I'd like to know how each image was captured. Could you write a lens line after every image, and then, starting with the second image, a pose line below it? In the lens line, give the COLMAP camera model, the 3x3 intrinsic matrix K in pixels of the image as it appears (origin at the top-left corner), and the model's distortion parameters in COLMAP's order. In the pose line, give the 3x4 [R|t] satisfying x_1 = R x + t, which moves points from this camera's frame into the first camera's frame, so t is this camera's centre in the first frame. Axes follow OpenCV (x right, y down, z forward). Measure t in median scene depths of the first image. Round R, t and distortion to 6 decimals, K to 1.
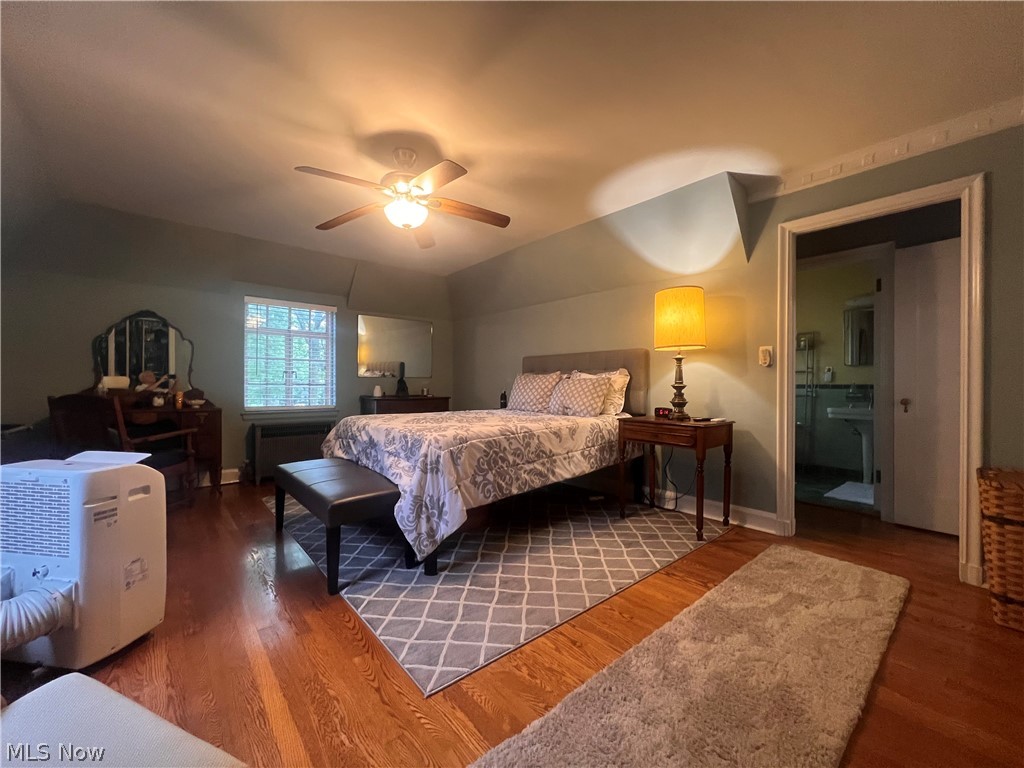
lens RADIAL K [[410.5, 0, 514.0], [0, 410.5, 384.0], [0, 0, 1]] dist [0.001837, 0.000028]
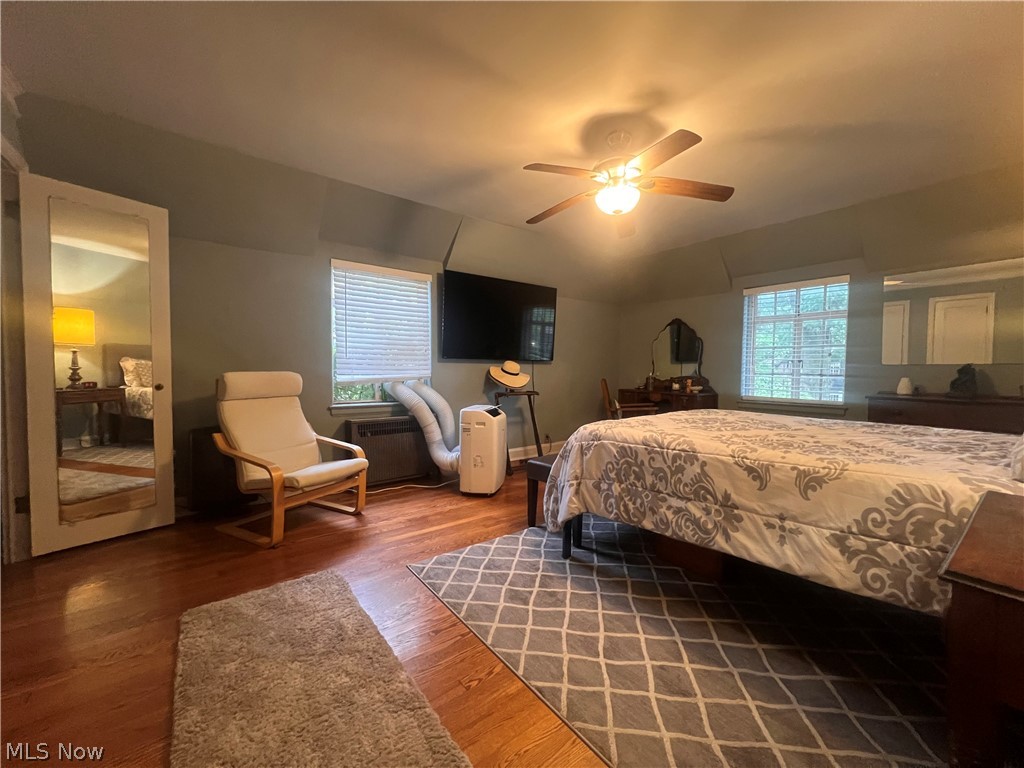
lens RADIAL K [[409.0, 0, 514.1], [0, 409.0, 382.4], [0, 0, 1]] dist [-0.003717, -0.000151]
pose [[-0.058645, 0.029555, -0.997841, 0.690441], [-0.005295, 0.999538, 0.029917, -0.009122], [0.998265, 0.007038, -0.058462, 0.768052]]
